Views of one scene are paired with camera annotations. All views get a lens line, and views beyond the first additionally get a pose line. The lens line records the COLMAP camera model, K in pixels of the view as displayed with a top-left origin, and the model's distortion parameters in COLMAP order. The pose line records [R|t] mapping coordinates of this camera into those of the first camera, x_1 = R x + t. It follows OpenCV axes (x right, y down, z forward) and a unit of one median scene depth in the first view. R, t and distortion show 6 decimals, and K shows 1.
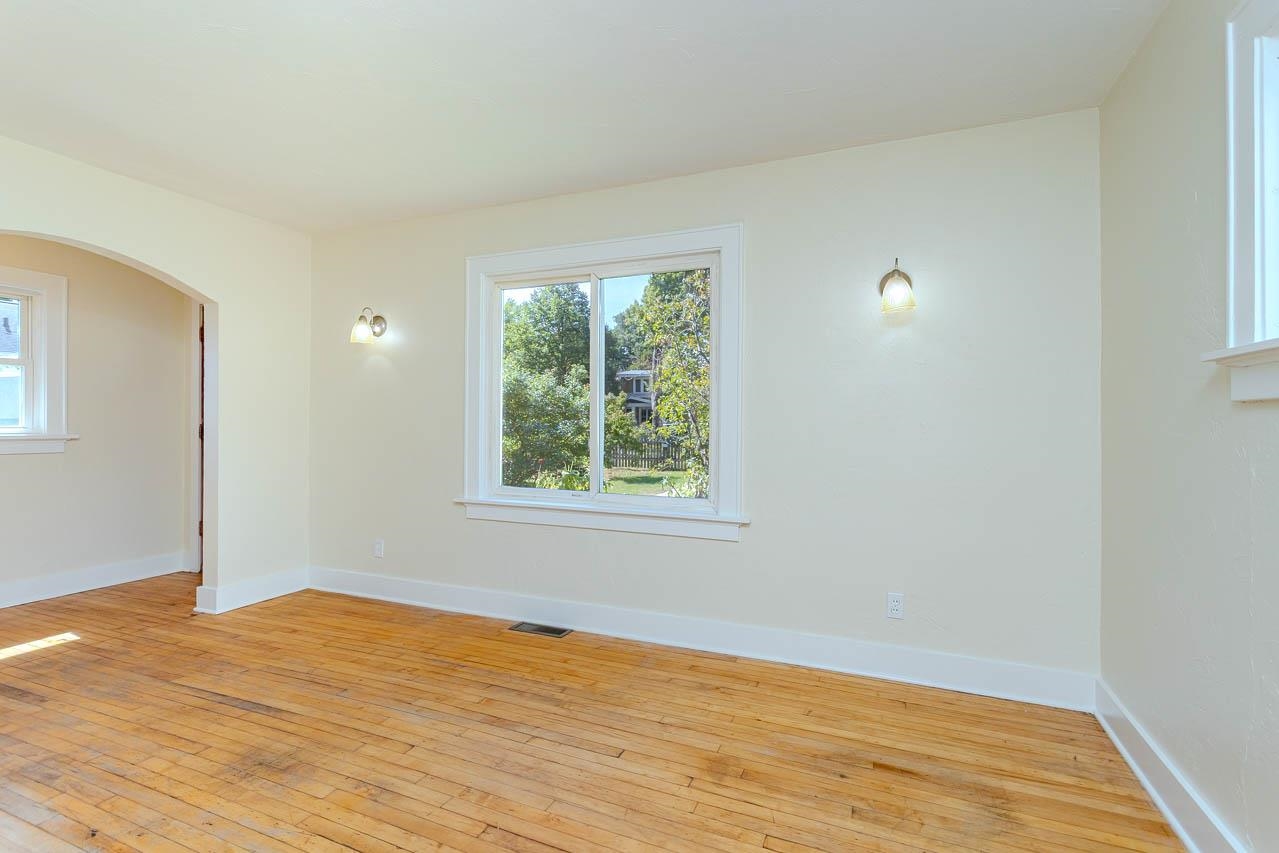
lens RADIAL K [[606.5, 0, 638.7], [0, 606.5, 424.8], [0, 0, 1]] dist [-0.006351, 0.003620]
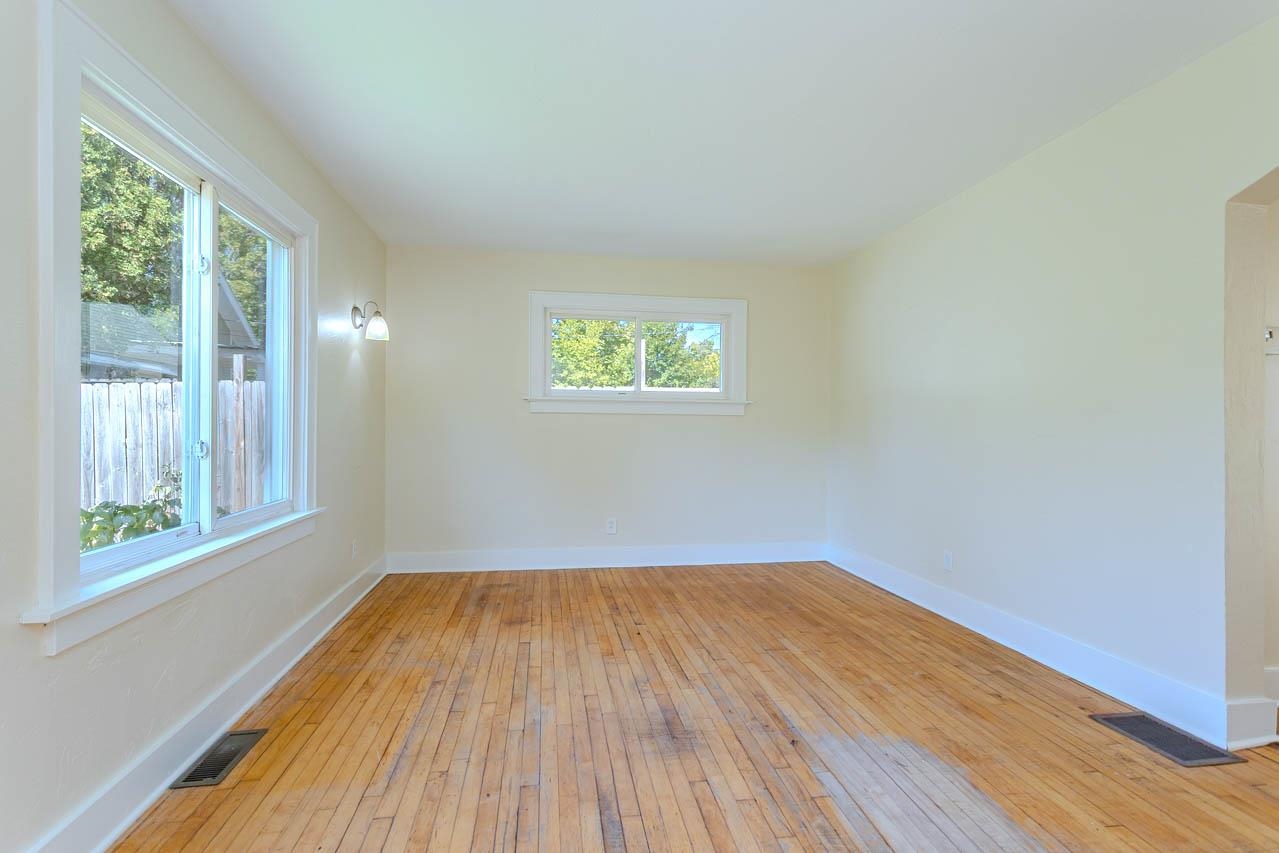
lens RADIAL K [[606.5, 0, 640.4], [0, 606.5, 422.0], [0, 0, 1]] dist [-0.006351, 0.003620]
pose [[-0.526208, -0.011963, 0.850272, -1.282297], [-0.008216, 0.999926, 0.008984, -0.010878], [-0.850316, -0.002259, -0.526268, 1.380220]]
